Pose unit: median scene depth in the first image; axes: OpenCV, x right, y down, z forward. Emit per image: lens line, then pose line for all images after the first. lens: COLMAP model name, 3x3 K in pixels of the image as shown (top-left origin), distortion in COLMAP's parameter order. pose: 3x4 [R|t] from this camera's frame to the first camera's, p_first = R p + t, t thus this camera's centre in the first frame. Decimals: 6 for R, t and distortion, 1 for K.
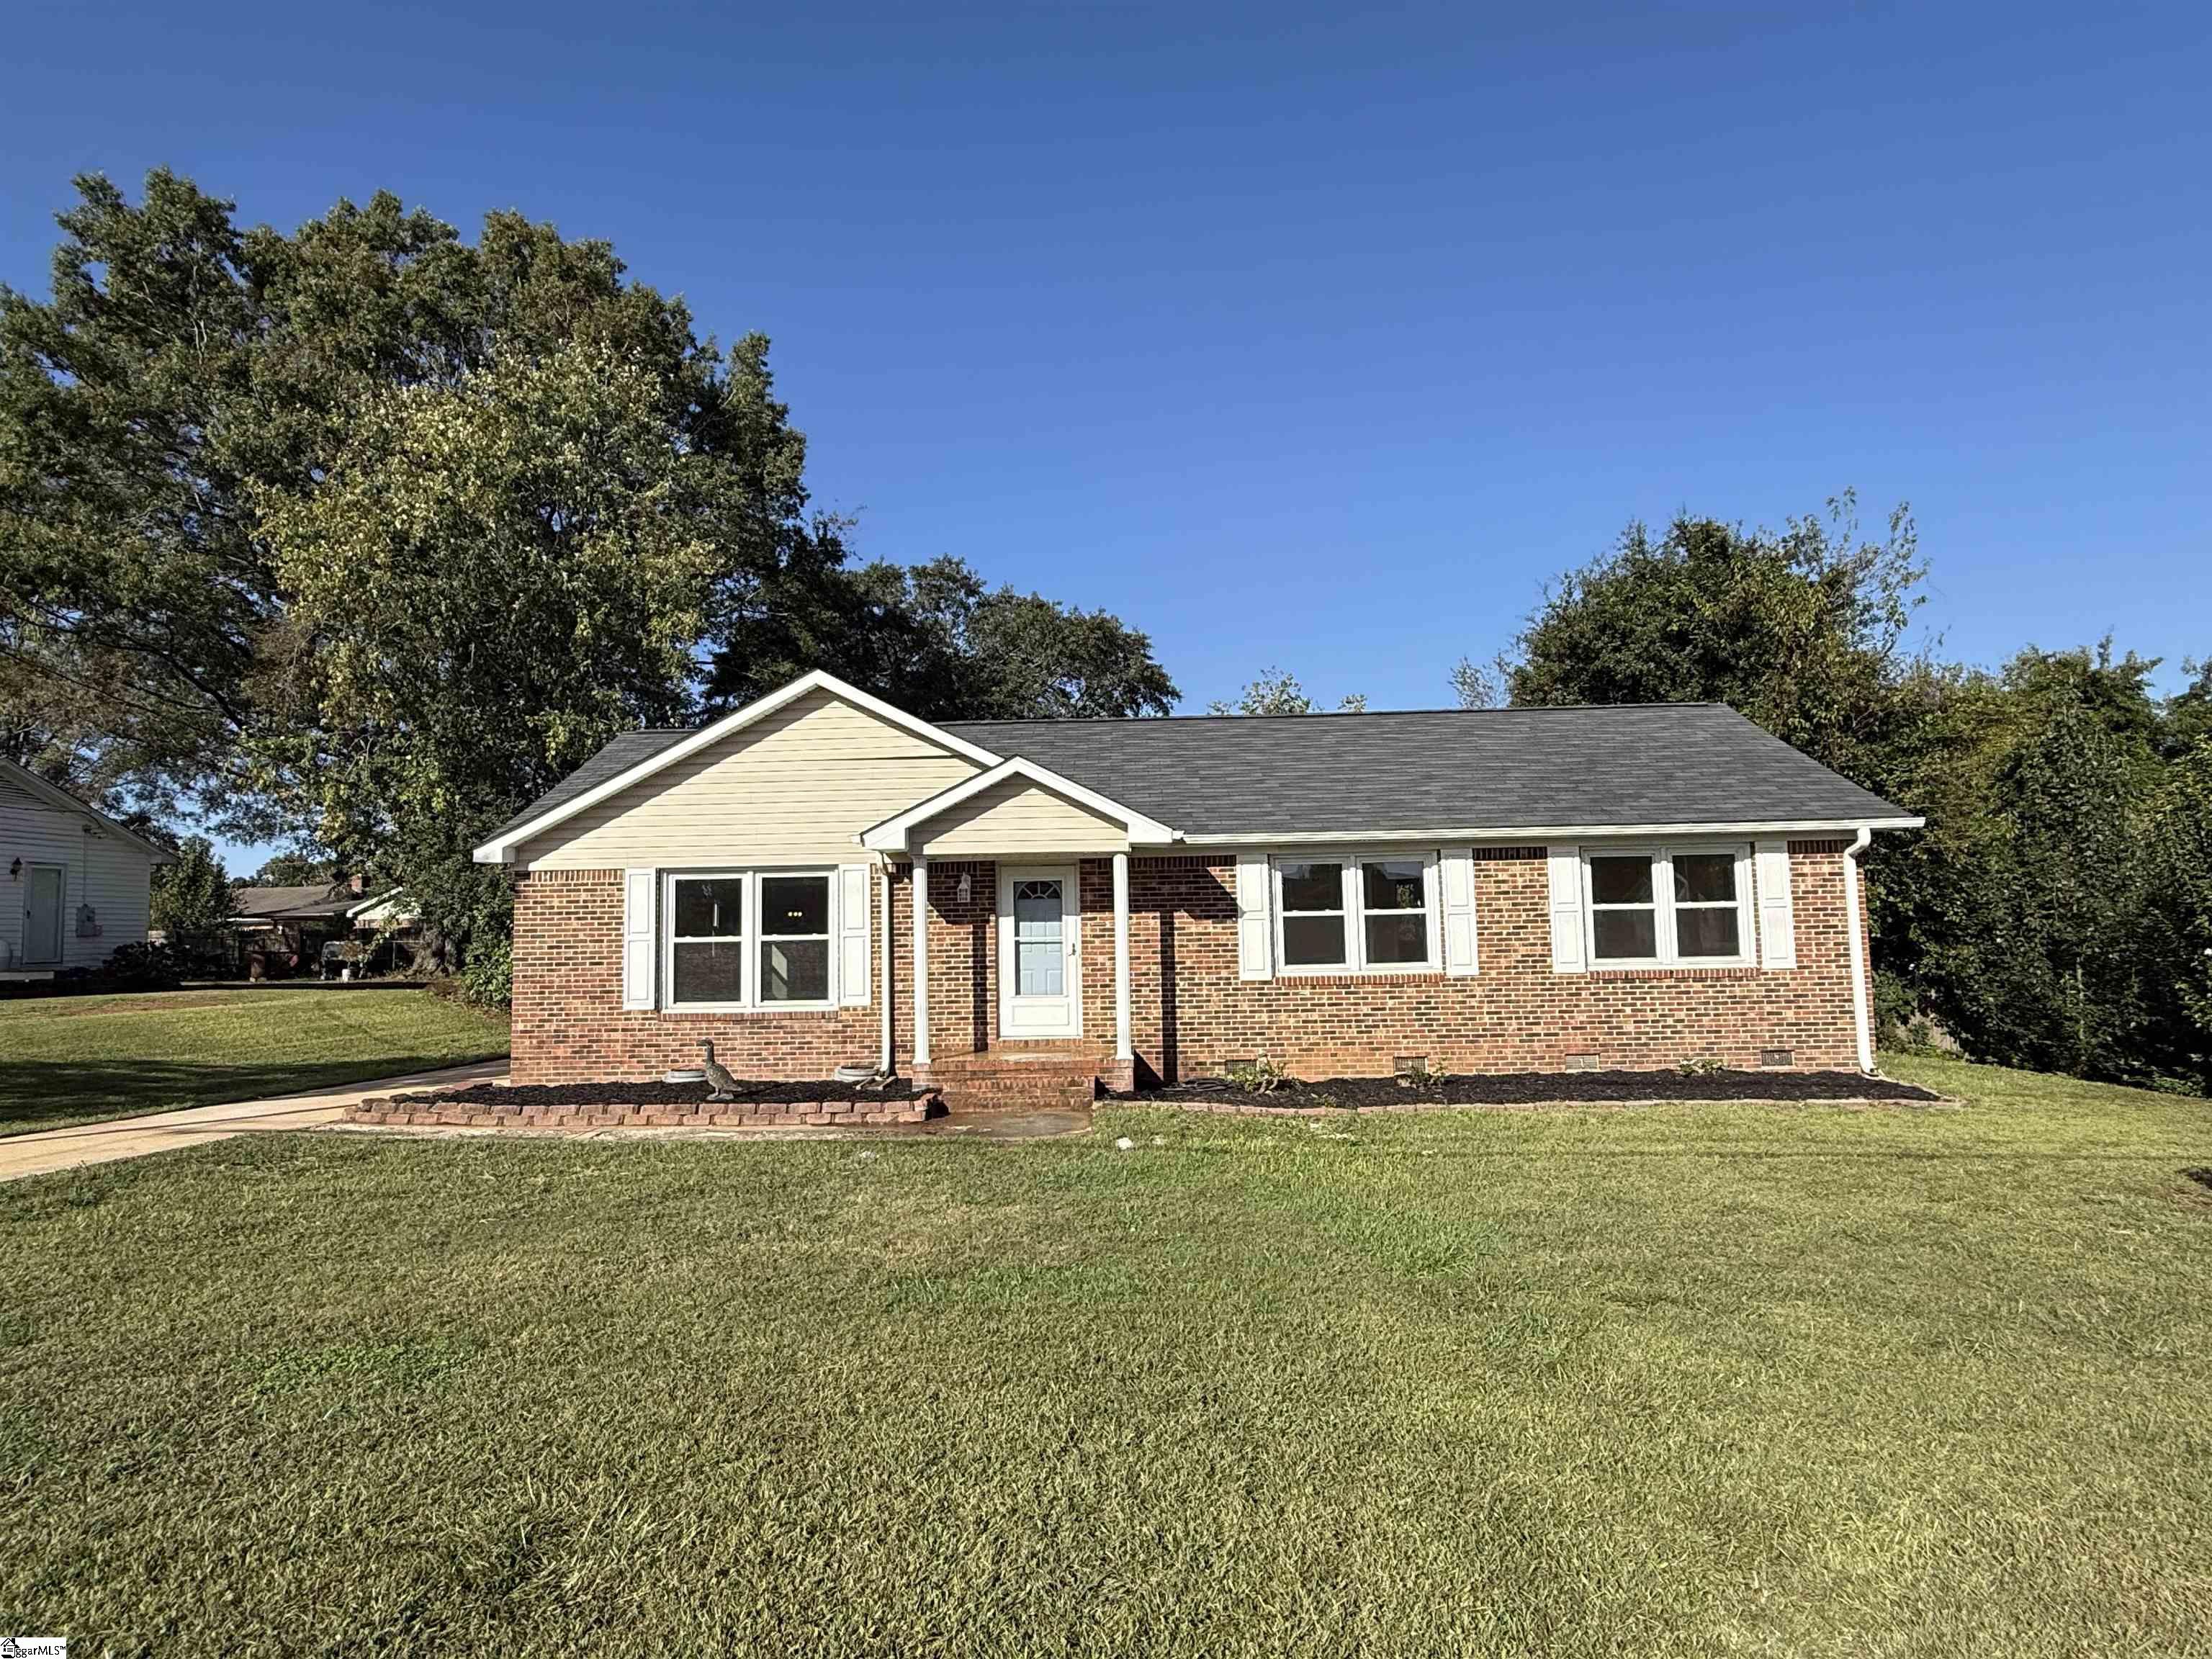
lens RADIAL K [[1222.5, 0, 1105.7], [0, 1222.5, 821.5], [0, 0, 1]] dist [0.001149, 0.000008]
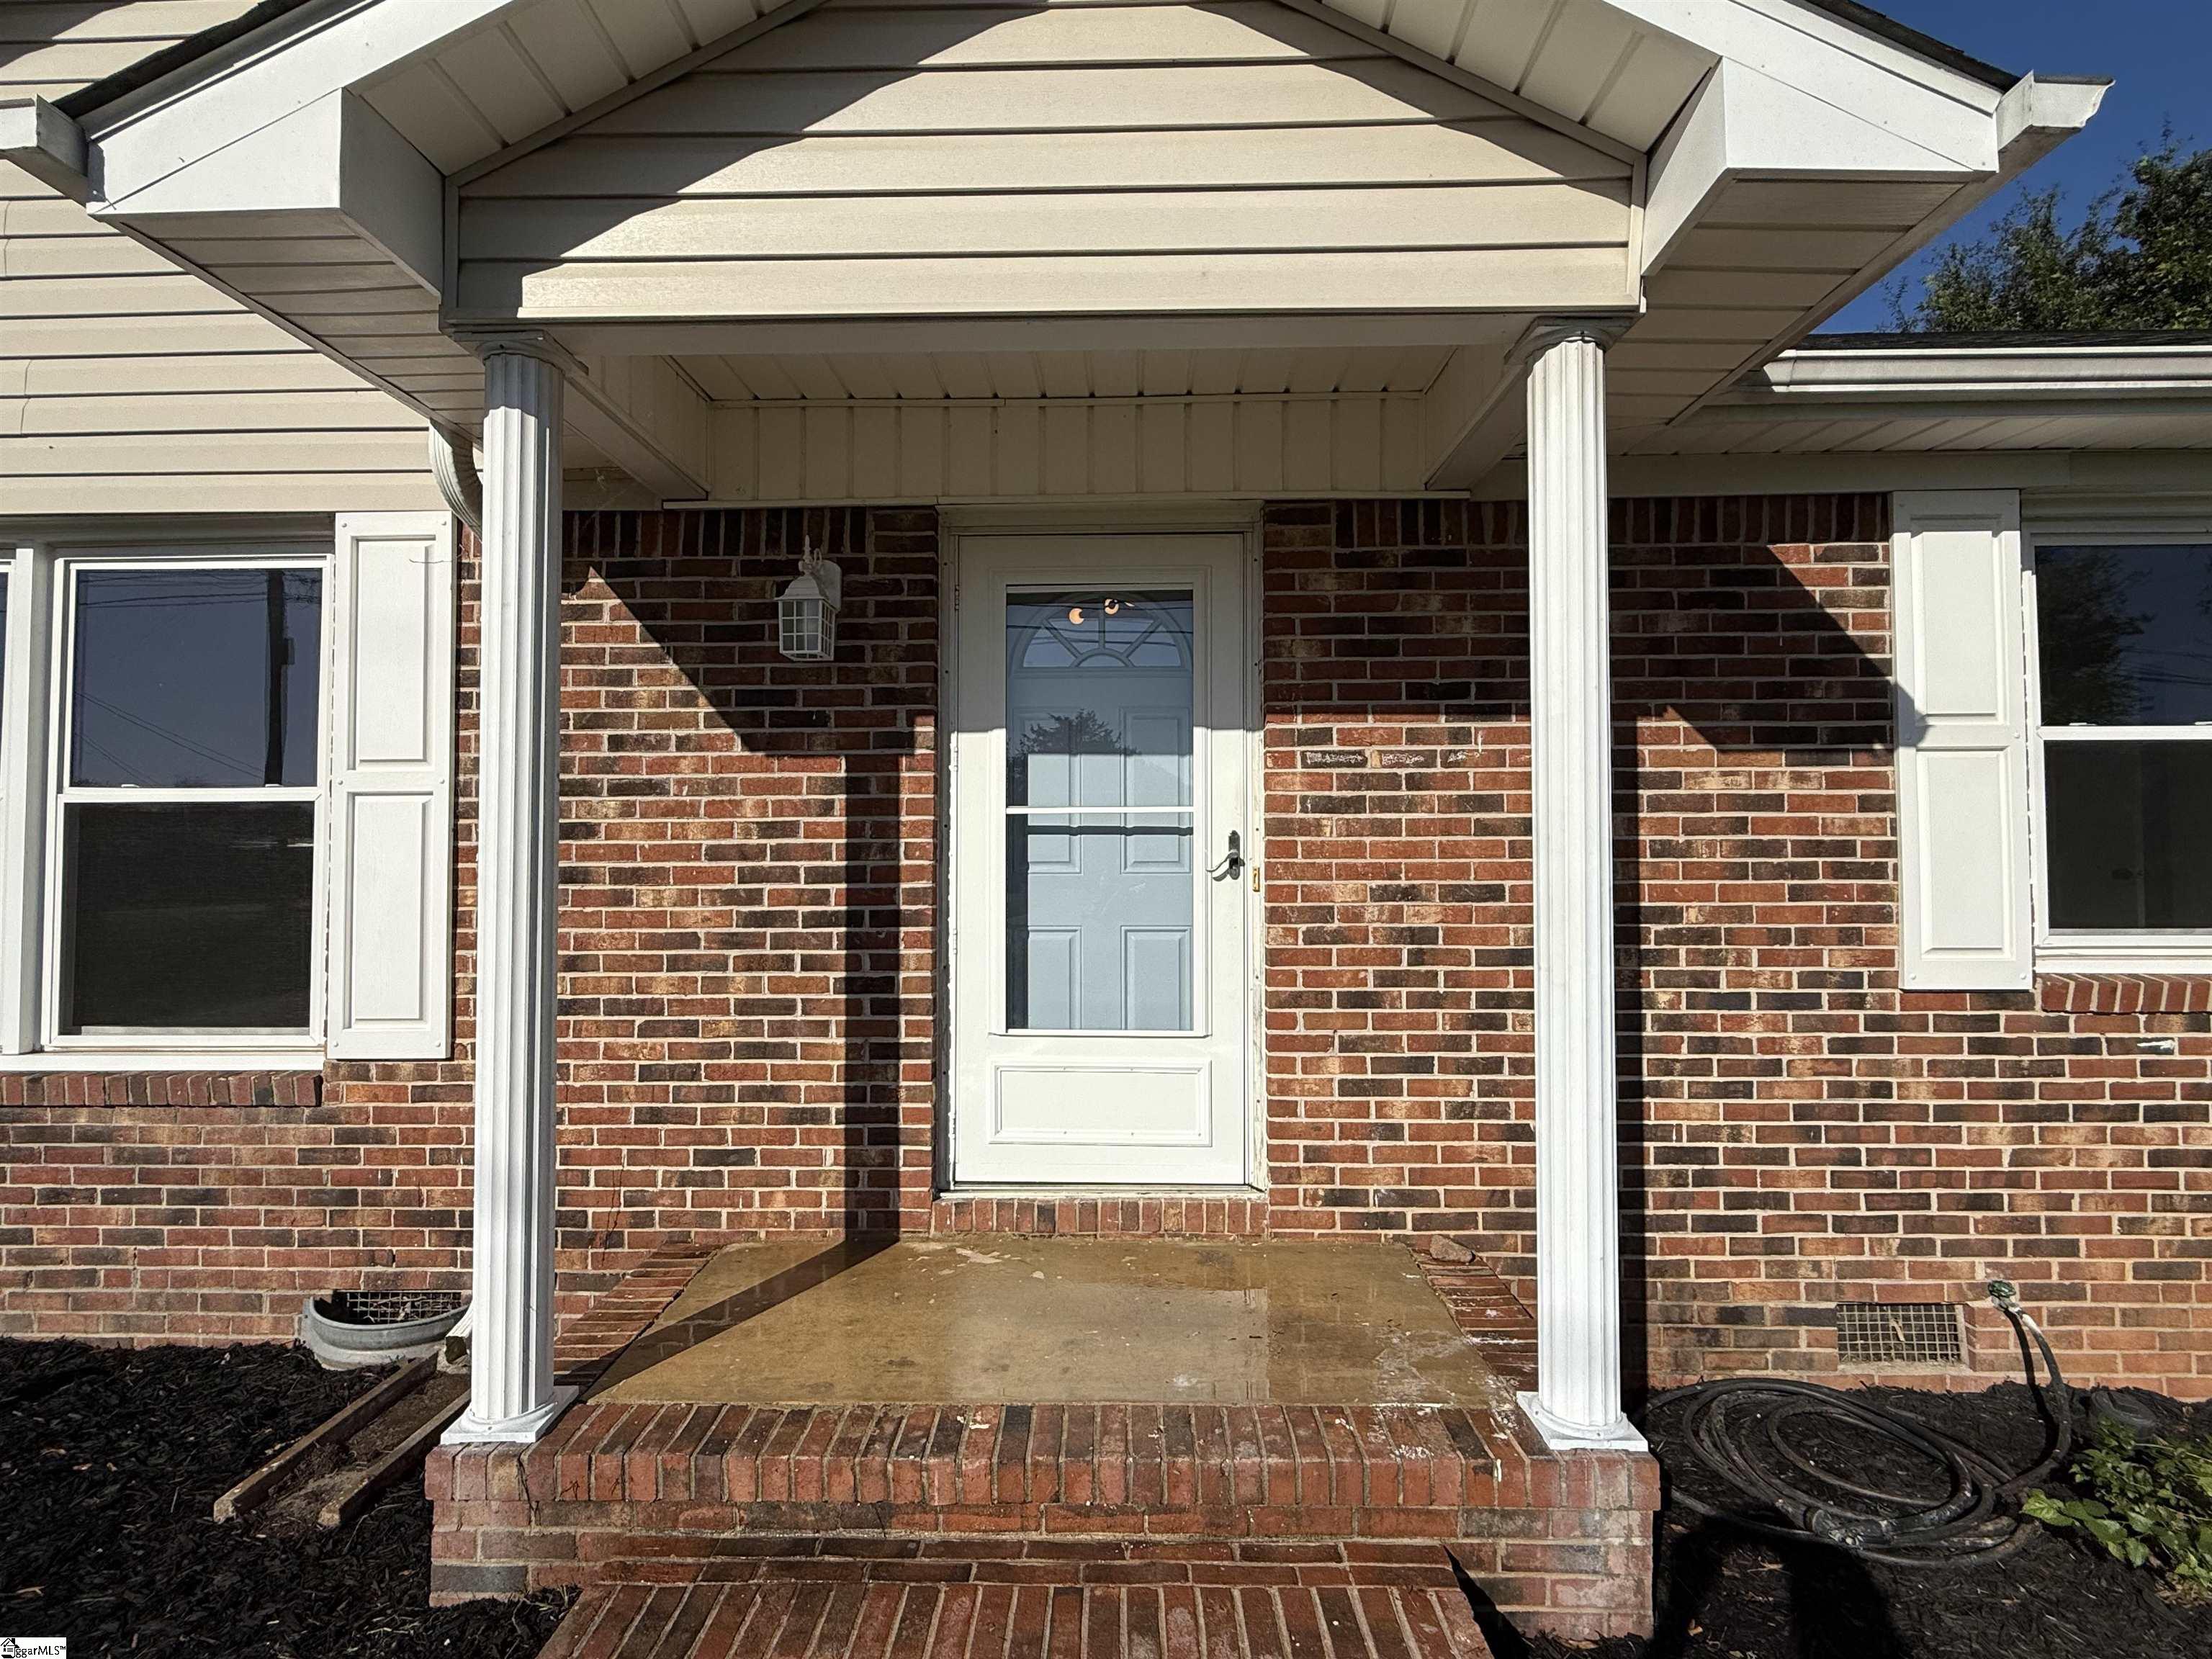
lens RADIAL K [[1085.7, 0, 1106.2], [0, 1085.7, 831.8], [0, 0, 1]] dist [0.002670, 0.000055]
pose [[0.999845, 0.016631, -0.005850, -0.052517], [-0.016217, 0.997769, 0.064763, 0.085444], [0.006914, -0.064658, 0.997884, 0.773786]]
